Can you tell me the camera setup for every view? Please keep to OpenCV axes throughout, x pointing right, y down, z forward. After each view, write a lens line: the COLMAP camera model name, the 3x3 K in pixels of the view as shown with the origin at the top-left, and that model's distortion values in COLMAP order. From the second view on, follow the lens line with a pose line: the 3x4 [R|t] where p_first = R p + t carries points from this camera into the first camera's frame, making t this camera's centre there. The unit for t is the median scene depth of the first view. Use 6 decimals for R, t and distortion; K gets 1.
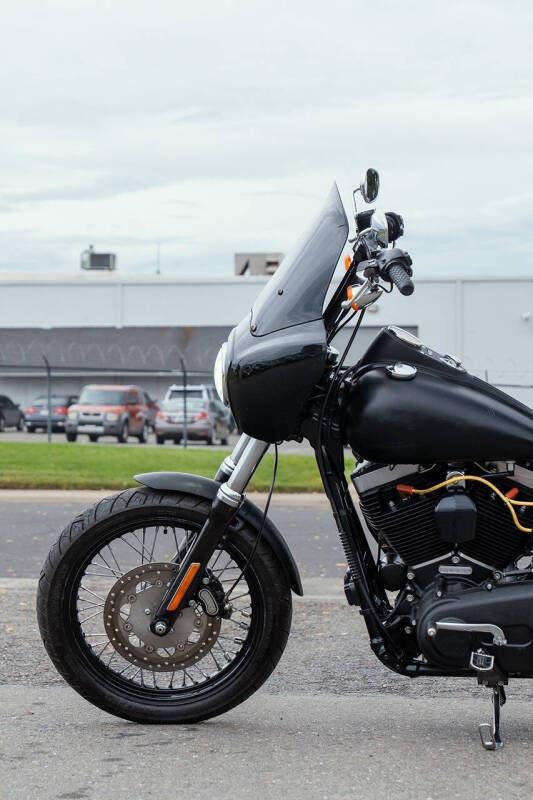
lens RADIAL K [[1867.4, 0, 266.5], [0, 1867.4, 400.0], [0, 0, 1]] dist [-0.004771, 0.116739]
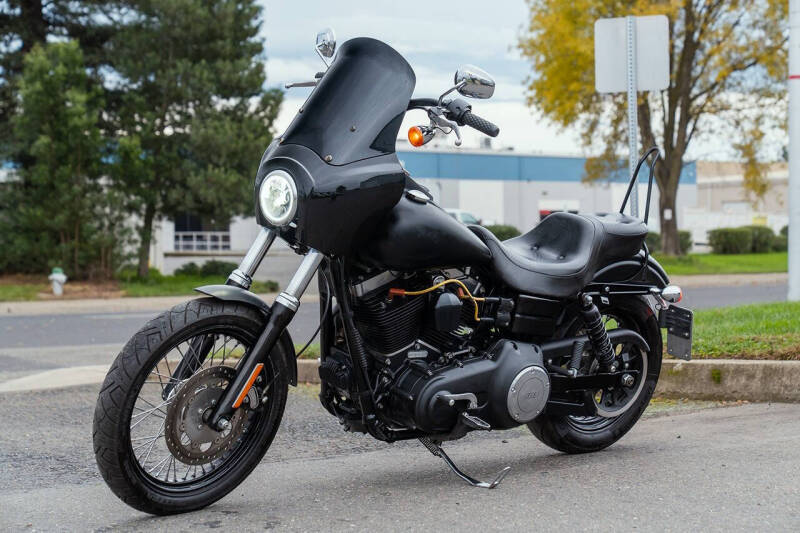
lens RADIAL K [[1421.6, 0, 400.0], [0, 1421.6, 266.5], [0, 0, 1]] dist [0.016670, 0.105265]
pose [[0.689988, -0.023175, 0.723450, -0.594685], [0.002414, 0.999555, 0.029718, 0.002747], [-0.723817, -0.018759, 0.689737, 0.339009]]
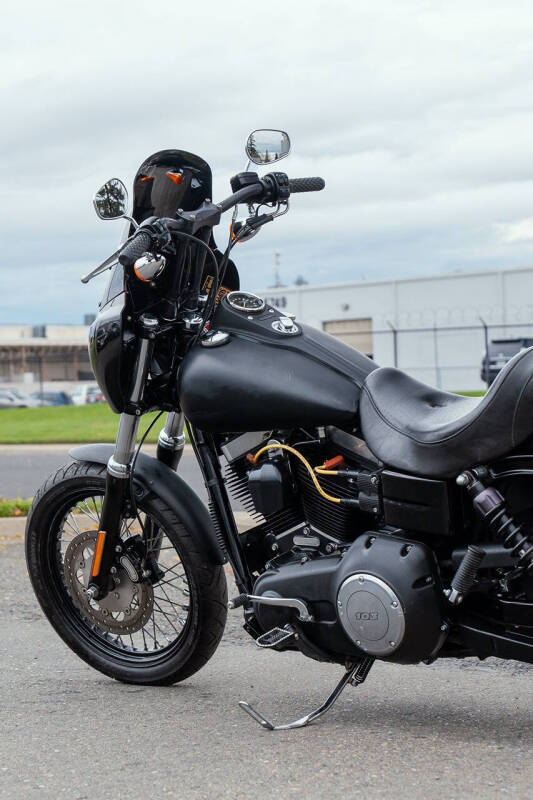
lens RADIAL K [[1867.4, 0, 266.5], [0, 1867.4, 400.0], [0, 0, 1]] dist [-0.004771, 0.116739]
pose [[0.814772, -0.030323, -0.578988, 0.631140], [0.046282, 0.998846, 0.012818, 0.005393], [0.577932, -0.037241, 0.815235, 0.207414]]
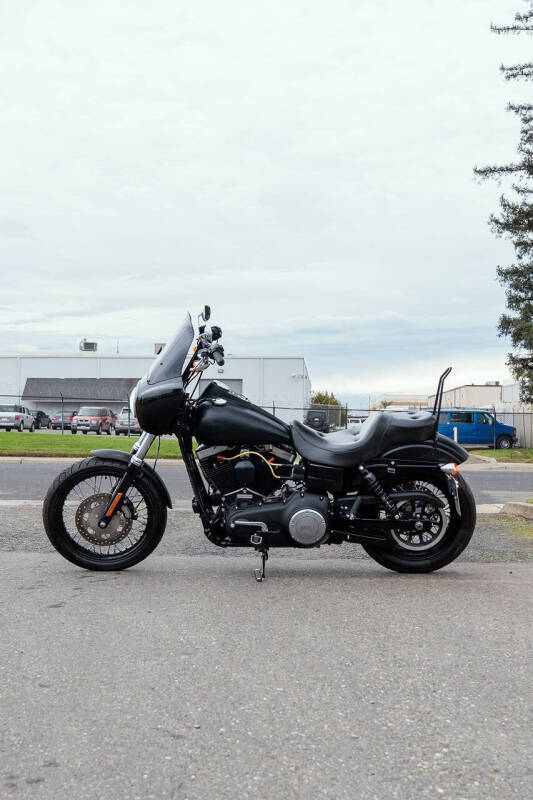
lens RADIAL K [[891.3, 0, 266.5], [0, 891.3, 400.0], [0, 0, 1]] dist [-0.018379, -0.000245]
pose [[0.994236, 0.008440, 0.106878, 0.017010], [-0.006700, 0.999839, -0.016627, -0.000985], [-0.107001, 0.015815, 0.994133, -0.003919]]
